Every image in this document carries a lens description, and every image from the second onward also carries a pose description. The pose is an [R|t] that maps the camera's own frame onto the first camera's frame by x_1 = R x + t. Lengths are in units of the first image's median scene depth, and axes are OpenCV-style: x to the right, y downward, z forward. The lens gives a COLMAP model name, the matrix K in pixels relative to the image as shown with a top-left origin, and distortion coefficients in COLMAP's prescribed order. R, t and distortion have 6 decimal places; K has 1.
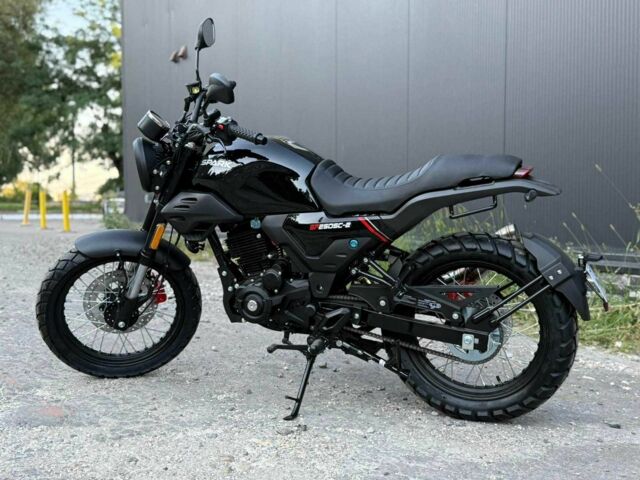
lens RADIAL K [[780.6, 0, 320.0], [0, 780.6, 240.0], [0, 0, 1]] dist [0.185432, -0.414351]
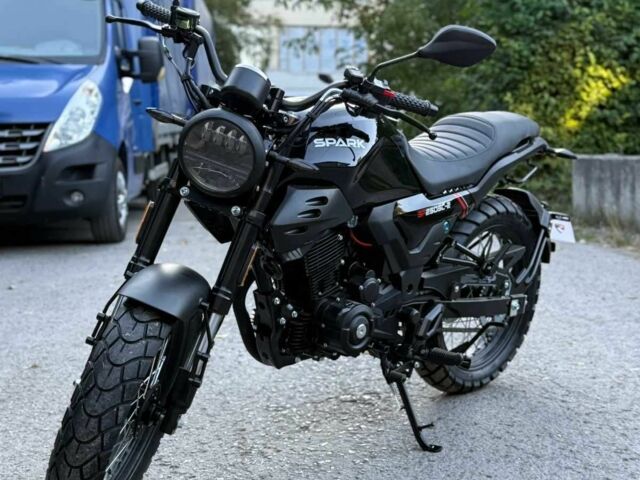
lens RADIAL K [[1039.2, 0, 320.0], [0, 1039.2, 240.0], [0, 0, 1]] dist [0.182851, -0.051189]
pose [[0.400519, -0.163416, 0.901599, -0.995271], [0.081150, 0.986428, 0.142742, -0.147646], [-0.912688, 0.015994, 0.408344, 0.646571]]
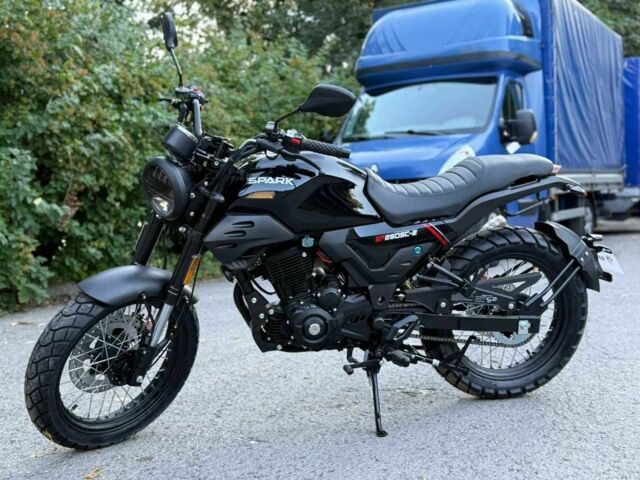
lens RADIAL K [[780.6, 0, 320.0], [0, 780.6, 240.0], [0, 0, 1]] dist [0.185432, -0.414351]
pose [[0.839945, -0.113780, 0.530609, -0.577843], [0.101731, 0.993452, 0.051990, -0.071850], [-0.533050, 0.010310, 0.846021, 0.208257]]
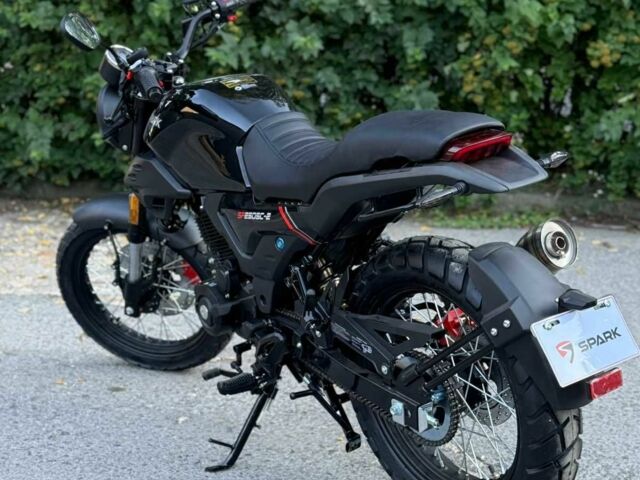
lens RADIAL K [[1039.2, 0, 320.0], [0, 1039.2, 240.0], [0, 0, 1]] dist [0.182851, -0.051189]
pose [[0.827276, 0.064424, -0.558090, 0.563220], [0.006299, 0.992277, 0.123883, -0.107715], [0.561761, -0.106001, 0.820481, 0.264646]]
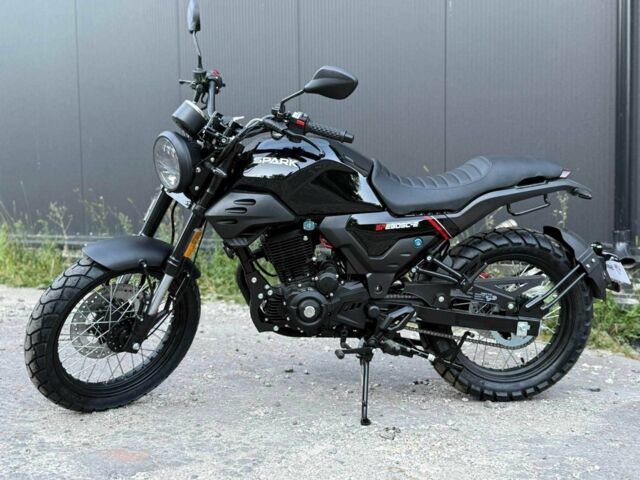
lens RADIAL K [[780.6, 0, 320.0], [0, 780.6, 240.0], [0, 0, 1]] dist [0.185432, -0.414351]
pose [[0.880040, -0.037068, 0.473452, -0.532042], [0.031854, 0.999311, 0.019030, -0.021211], [-0.473831, -0.001666, 0.880614, 0.163225]]
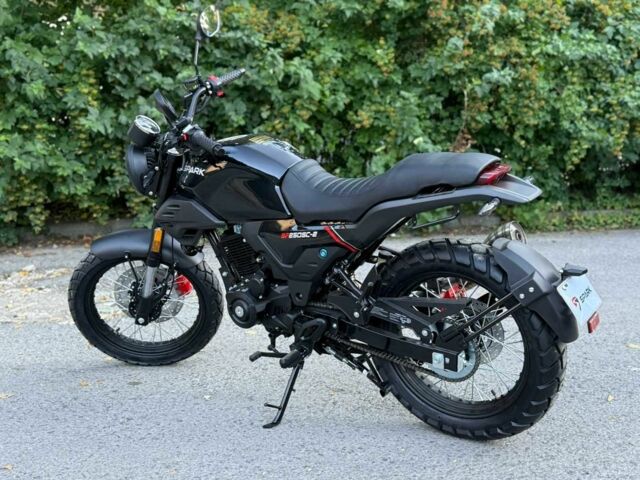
lens RADIAL K [[780.6, 0, 320.0], [0, 780.6, 240.0], [0, 0, 1]] dist [0.185432, -0.414351]
pose [[0.963876, -0.016814, -0.265820, 0.283329], [0.046495, 0.993304, 0.105765, -0.108502], [0.262262, -0.114304, 0.958203, 0.088971]]
